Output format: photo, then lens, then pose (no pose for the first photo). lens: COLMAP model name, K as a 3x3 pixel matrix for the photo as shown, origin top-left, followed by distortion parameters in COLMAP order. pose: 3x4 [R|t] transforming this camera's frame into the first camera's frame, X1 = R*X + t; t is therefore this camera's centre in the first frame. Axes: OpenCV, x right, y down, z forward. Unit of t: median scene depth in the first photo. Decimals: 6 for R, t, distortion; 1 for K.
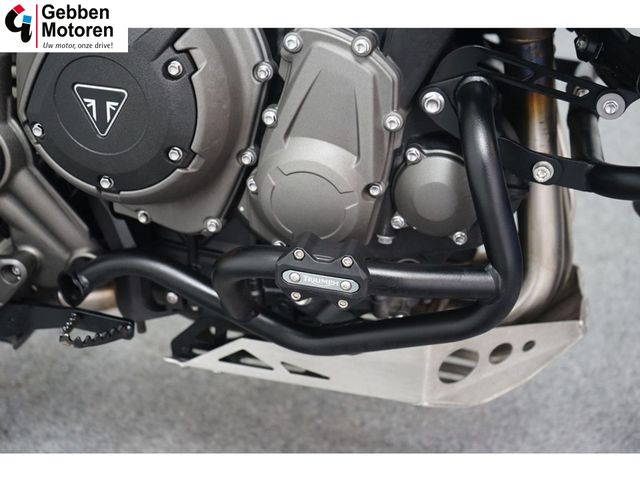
lens RADIAL K [[893.0, 0, 318.3], [0, 893.0, 237.0], [0, 0, 1]] dist [0.013613, 0.000000]
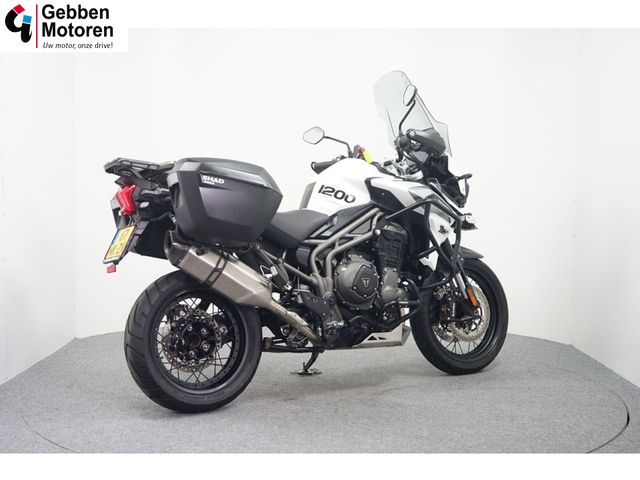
lens RADIAL K [[893.0, 0, 324.2], [0, 893.0, 240.2], [0, 0, 1]] dist [0.013613, 0.000000]
pose [[0.686985, 0.002623, 0.726667, -4.787765], [0.365690, 0.862893, -0.348836, 1.605496], [-0.627951, 0.505380, 0.591835, -2.537514]]
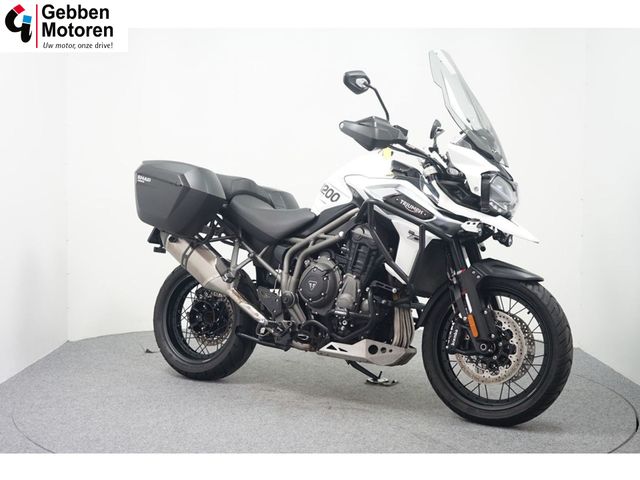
lens RADIAL K [[912.6, 0, 317.0], [0, 912.6, 242.0], [0, 0, 1]] dist [-0.016158, 0.000000]
pose [[0.944340, 0.068217, -0.321821, 1.644615], [-0.215688, 0.867046, -0.449120, 2.223827], [0.248396, 0.493535, 0.833500, -3.993863]]
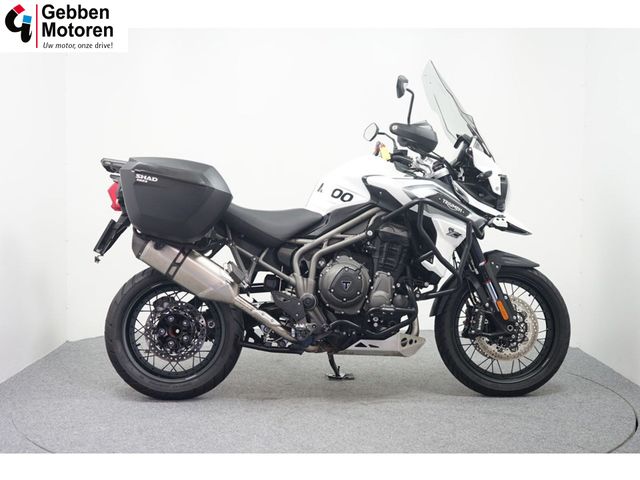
lens RADIAL K [[912.6, 0, 316.5], [0, 912.6, 238.1], [0, 0, 1]] dist [-0.016158, 0.000000]
pose [[0.950481, 0.030204, 0.309312, -2.229973], [0.127895, 0.869070, -0.477871, 2.360721], [-0.283248, 0.493767, 0.822171, -3.913069]]
